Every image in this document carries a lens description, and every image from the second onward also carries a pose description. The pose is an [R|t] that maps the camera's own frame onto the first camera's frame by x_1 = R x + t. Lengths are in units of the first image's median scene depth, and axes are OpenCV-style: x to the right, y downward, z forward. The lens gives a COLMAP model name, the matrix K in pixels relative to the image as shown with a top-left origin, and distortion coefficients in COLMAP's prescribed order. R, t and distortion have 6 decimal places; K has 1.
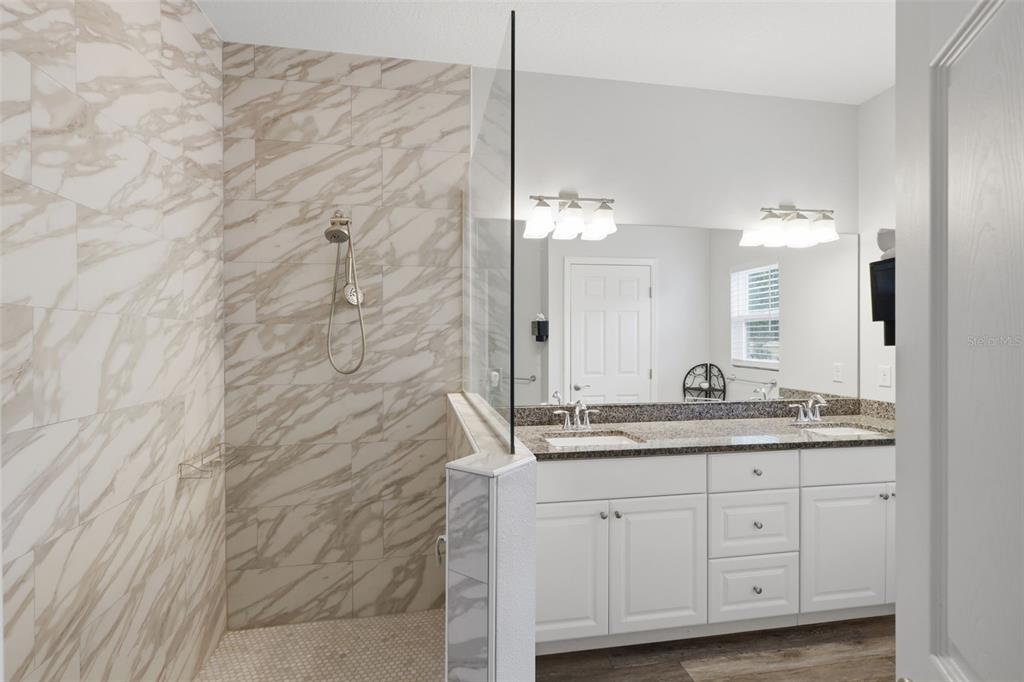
lens RADIAL K [[478.9, 0, 511.6], [0, 478.9, 339.1], [0, 0, 1]] dist [-0.000817, 0.000249]
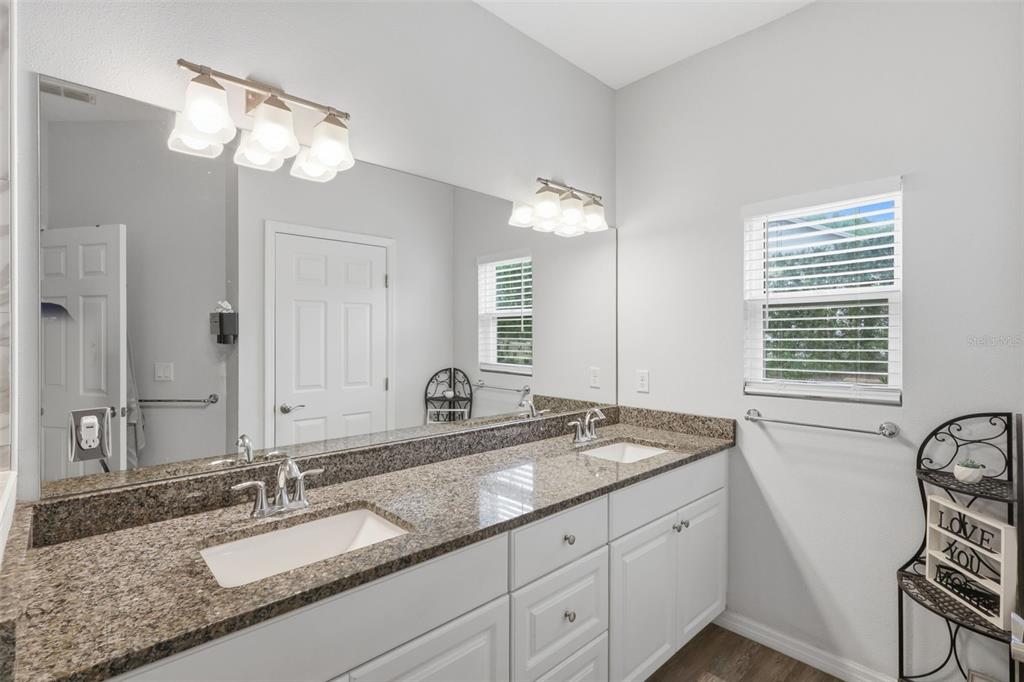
lens RADIAL K [[478.9, 0, 511.6], [0, 478.9, 339.1], [0, 0, 1]] dist [-0.000817, 0.000249]
pose [[0.839824, -0.000924, 0.542858, 0.043702], [-0.002414, 0.999982, 0.005437, -0.007943], [-0.542853, -0.005877, 0.839807, 0.289086]]
